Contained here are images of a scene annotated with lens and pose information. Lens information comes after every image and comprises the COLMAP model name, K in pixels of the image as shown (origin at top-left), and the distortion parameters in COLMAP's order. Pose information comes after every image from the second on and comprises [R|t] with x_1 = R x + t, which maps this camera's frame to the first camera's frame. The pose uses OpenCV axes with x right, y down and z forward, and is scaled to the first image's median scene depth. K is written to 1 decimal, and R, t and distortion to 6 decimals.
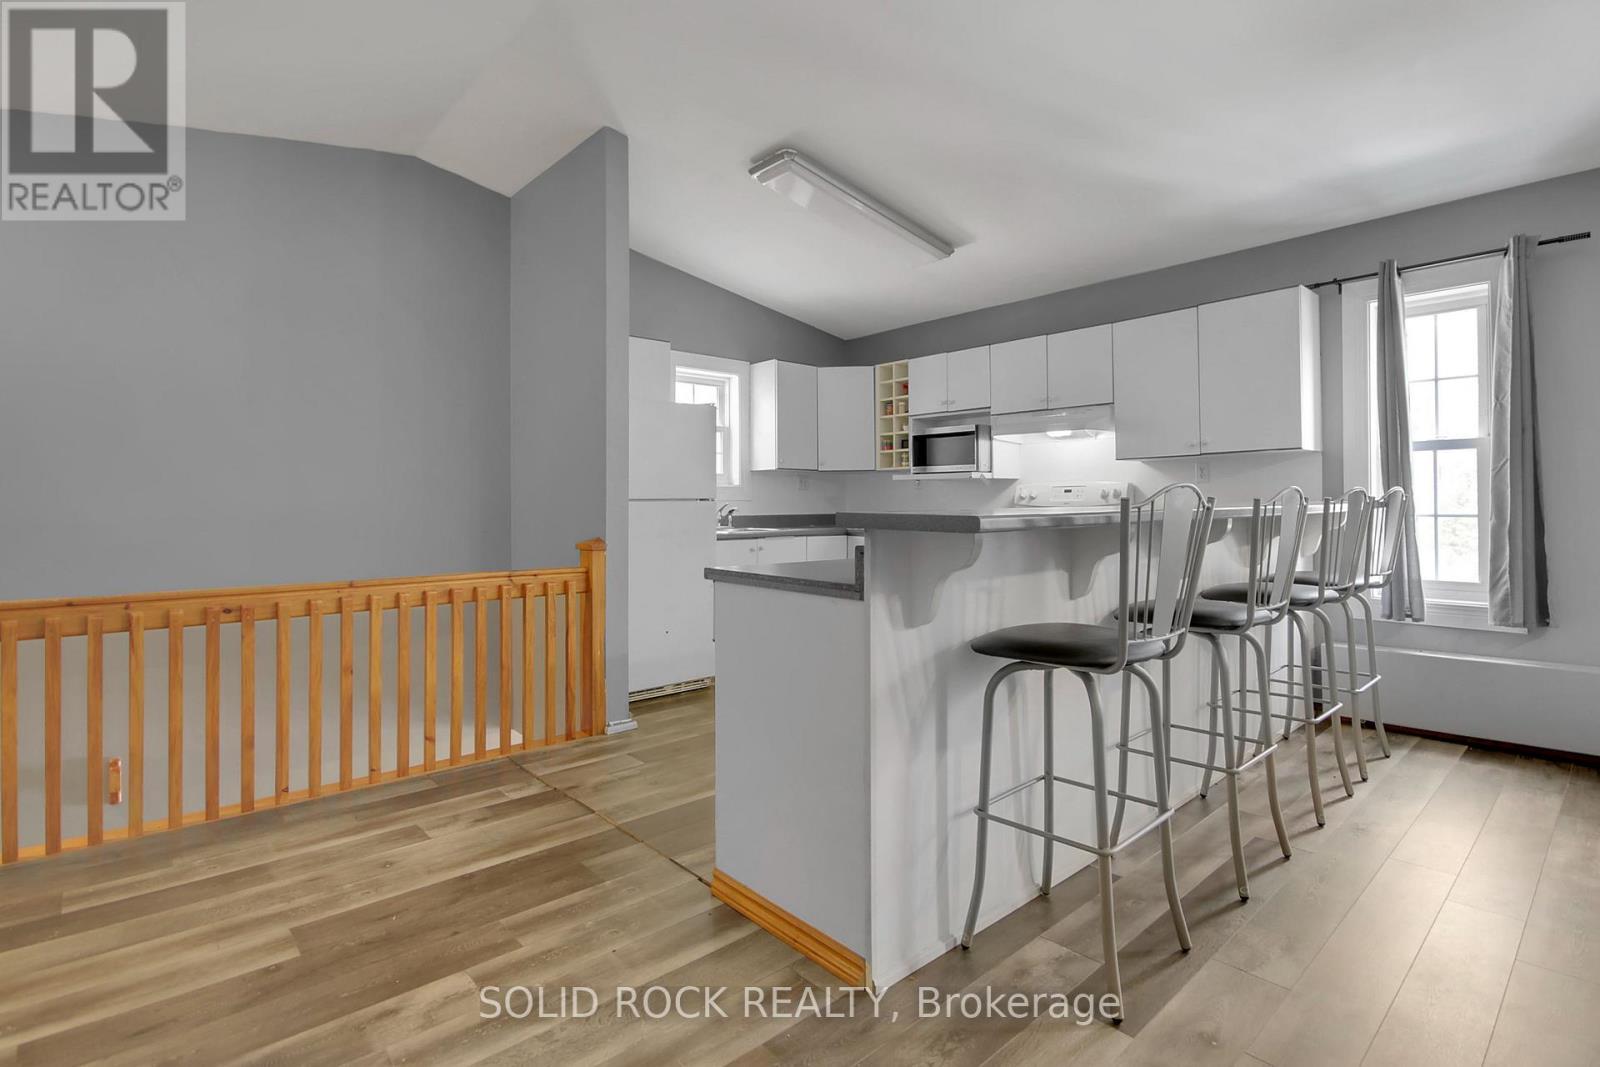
lens RADIAL K [[769.0, 0, 802.5], [0, 769.0, 501.2], [0, 0, 1]] dist [0.002603, 0.000975]
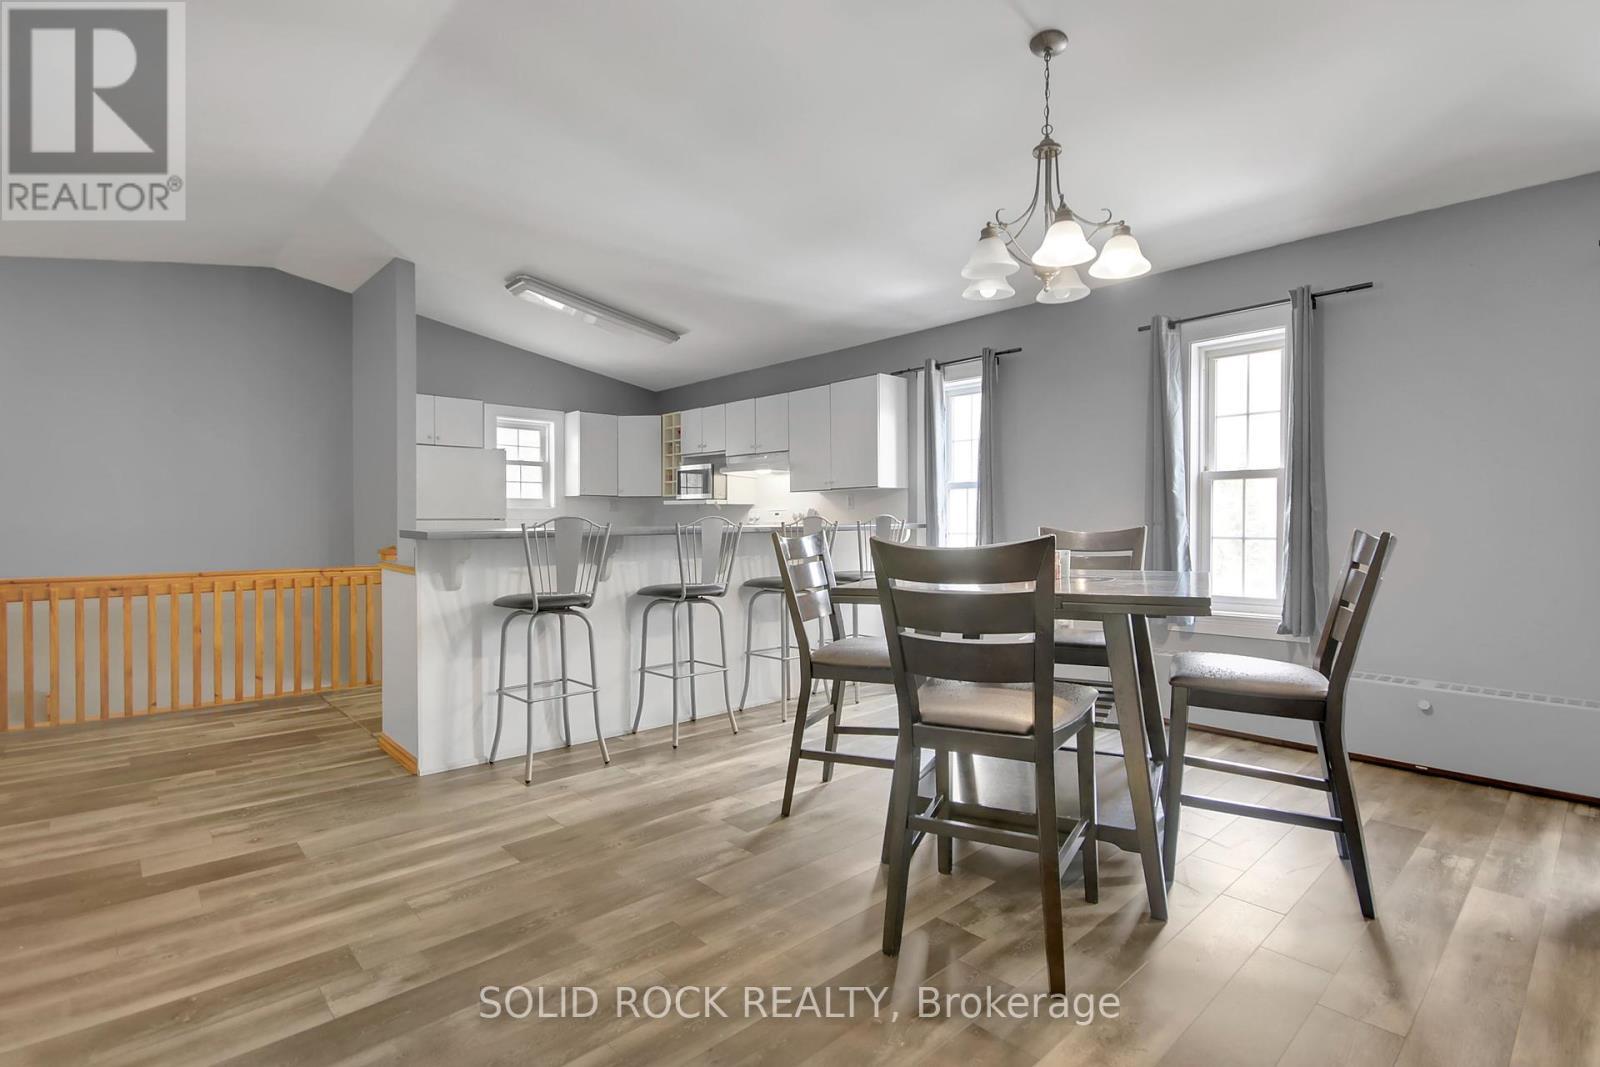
lens RADIAL K [[765.8, 0, 800.0], [0, 765.8, 533.5], [0, 0, 1]] dist [0.001624, -0.000605]
pose [[0.999927, 0.005231, 0.010878, 0.395731], [-0.005453, 0.999775, 0.020495, -0.007916], [-0.010769, -0.020553, 0.999731, -0.360621]]
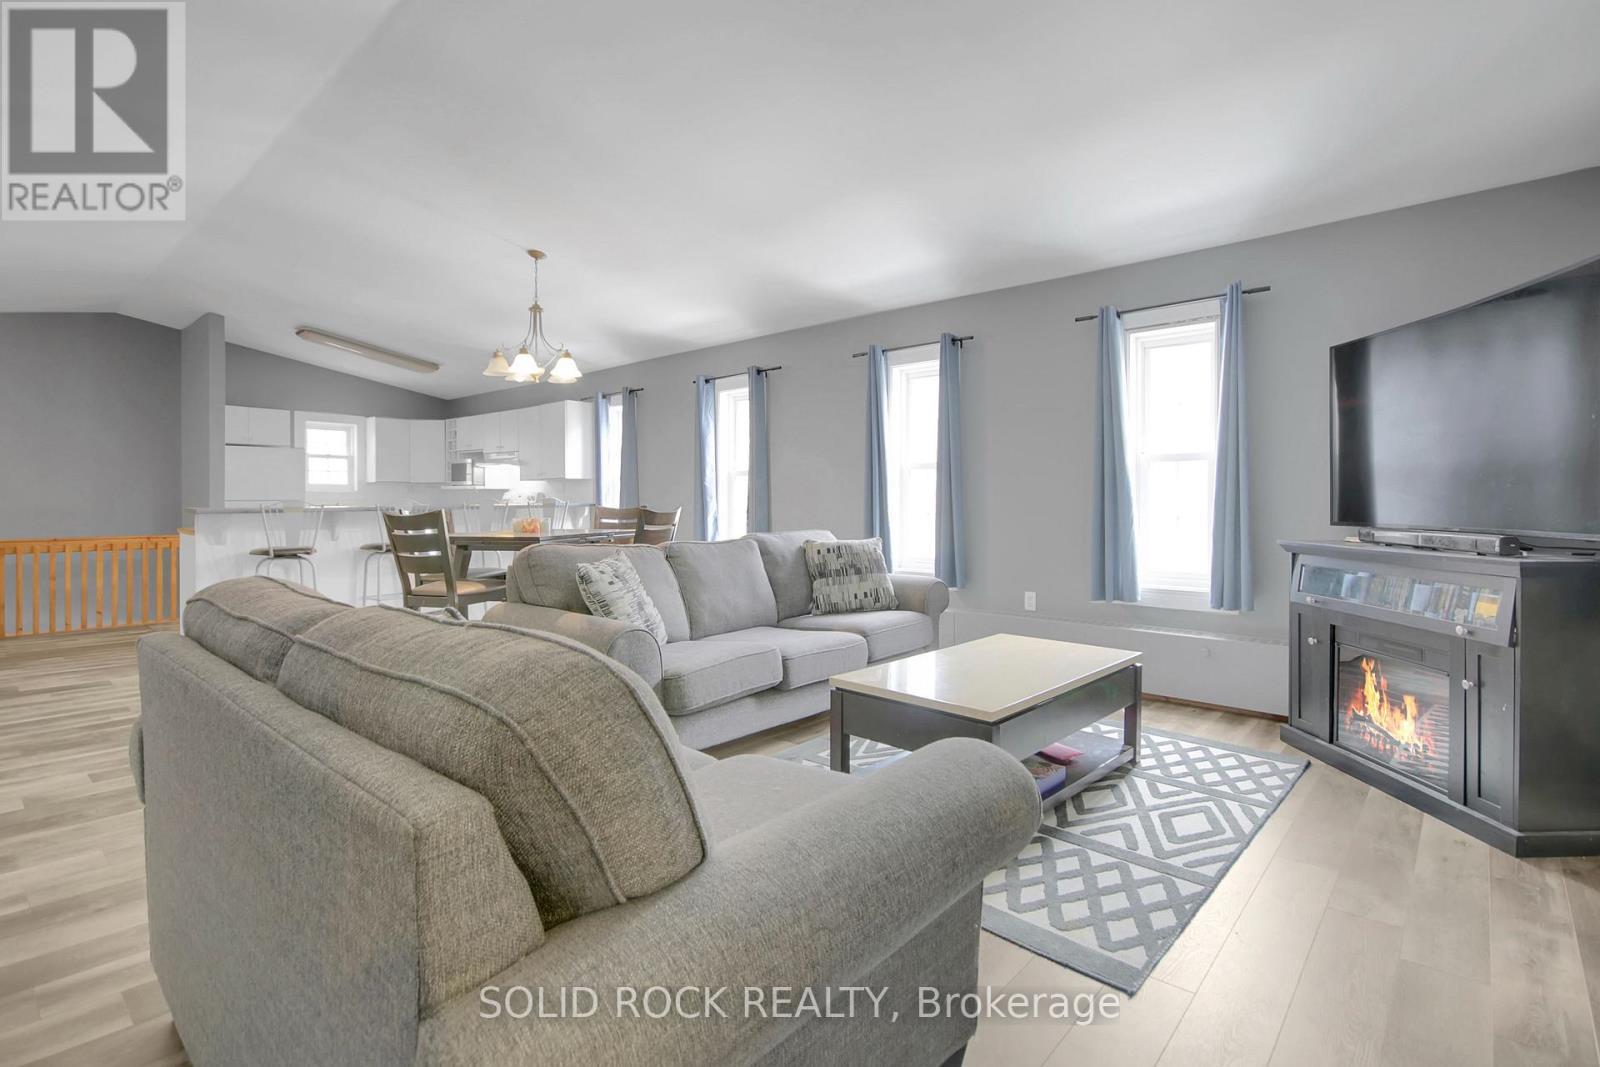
lens RADIAL K [[763.5, 0, 803.1], [0, 763.5, 501.7], [0, 0, 1]] dist [0.031287, -0.022533]
pose [[0.994749, 0.006857, 0.102112, 0.881562], [-0.007238, 0.999968, 0.003364, -0.012415], [-0.102086, -0.004085, 0.994767, -0.935594]]
